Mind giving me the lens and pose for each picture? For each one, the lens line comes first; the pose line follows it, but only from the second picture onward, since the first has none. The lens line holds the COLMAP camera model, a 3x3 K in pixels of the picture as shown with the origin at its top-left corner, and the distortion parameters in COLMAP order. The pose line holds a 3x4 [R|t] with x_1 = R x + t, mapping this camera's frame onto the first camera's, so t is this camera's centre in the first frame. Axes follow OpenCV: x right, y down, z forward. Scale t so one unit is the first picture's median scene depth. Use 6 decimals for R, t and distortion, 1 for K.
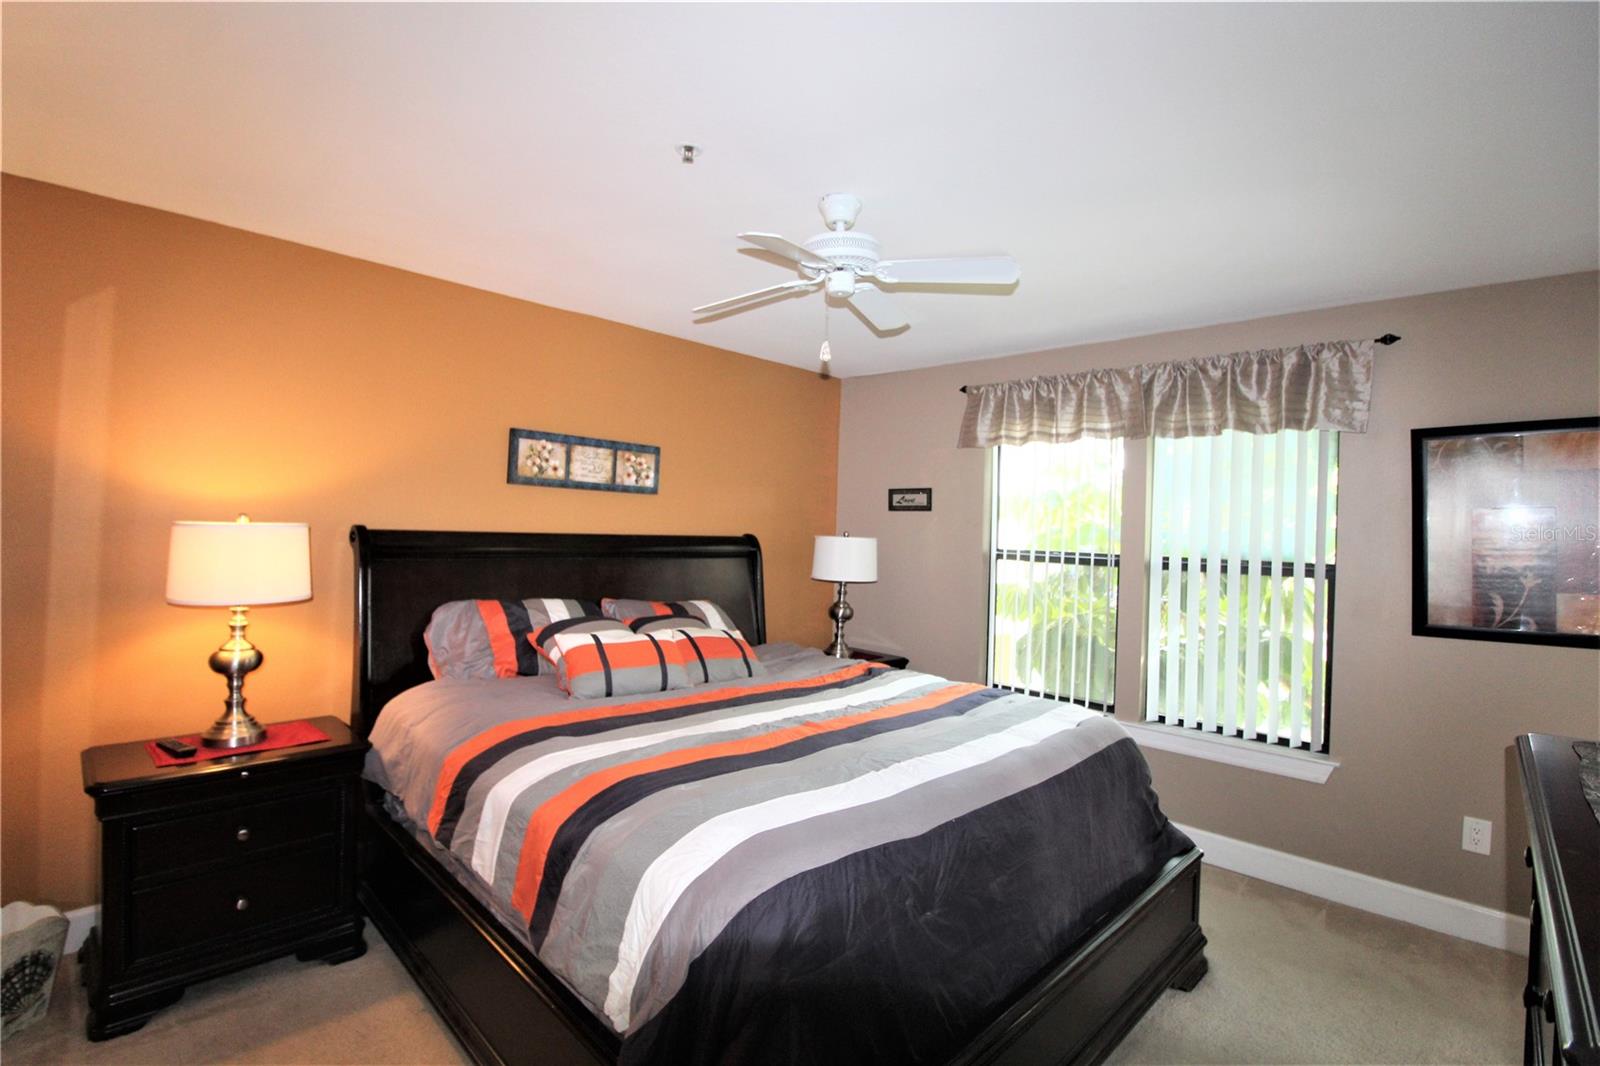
lens RADIAL K [[718.9, 0, 800.0], [0, 718.9, 533.0], [0, 0, 1]] dist [0.000854, 0.000285]
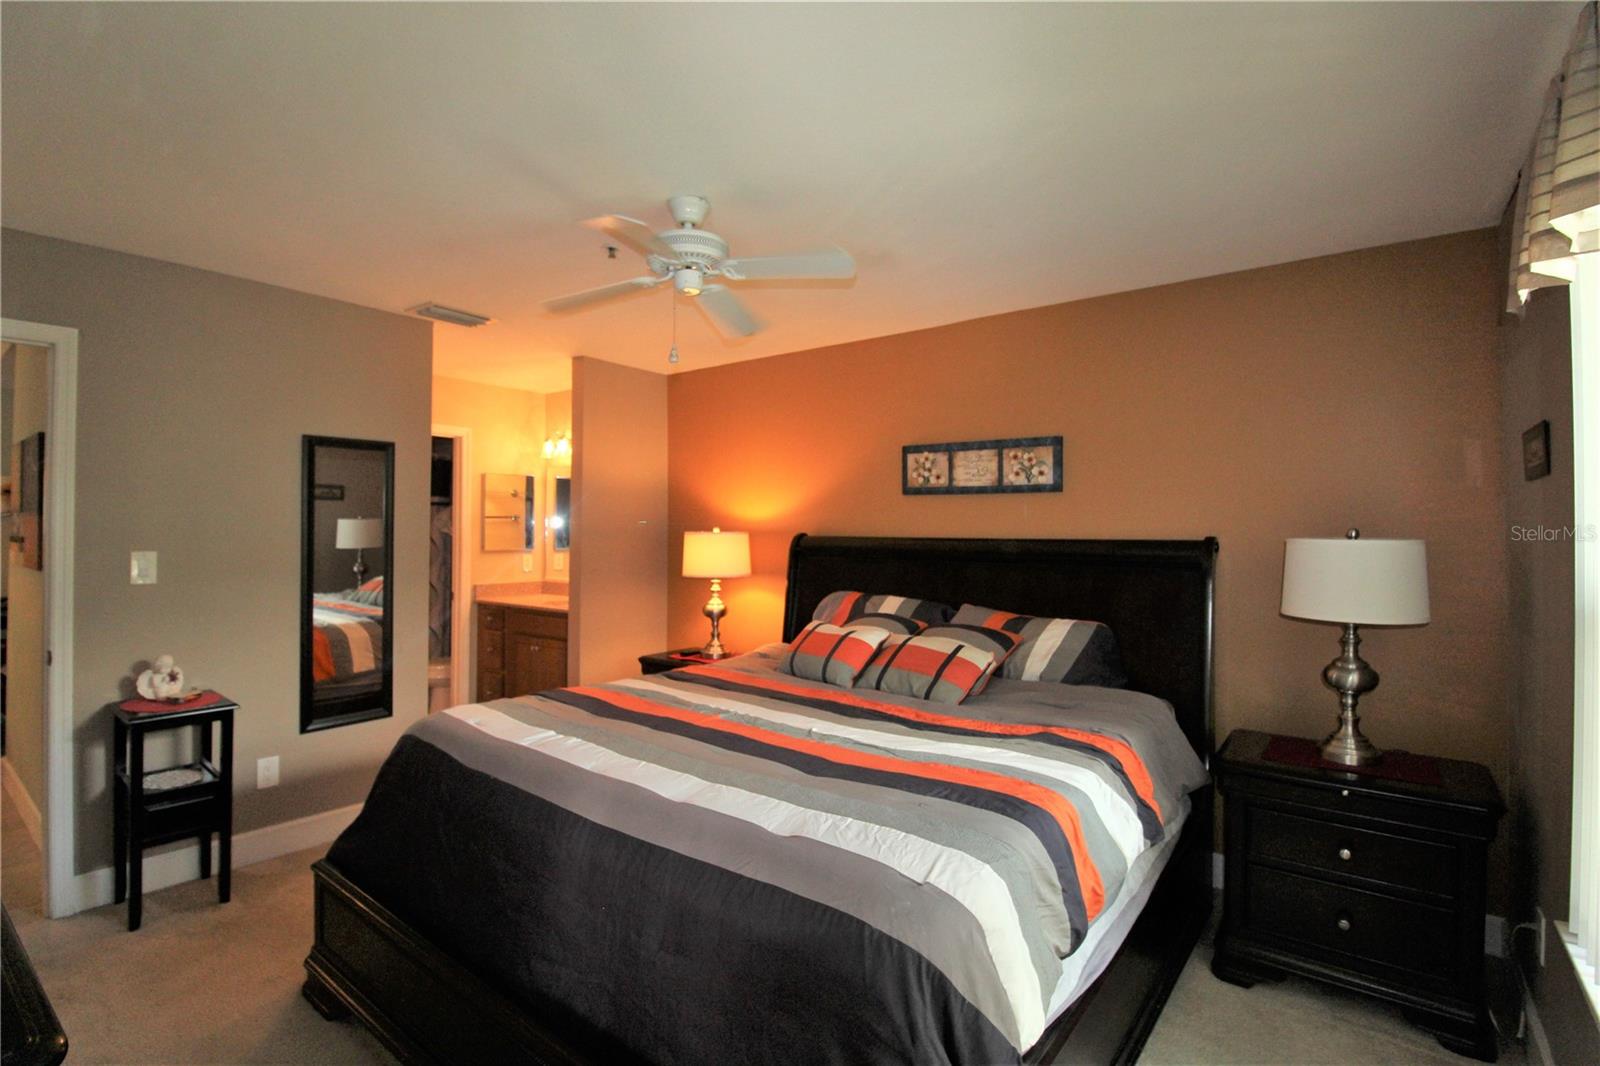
lens RADIAL K [[756.1, 0, 800.0], [0, 756.1, 533.0], [0, 0, 1]] dist [0.000214, -0.015917]
pose [[0.130110, -0.019639, -0.991305, 0.724801], [-0.002872, 0.999792, -0.020184, 0.015943], [0.991495, 0.005473, 0.130026, 0.644249]]
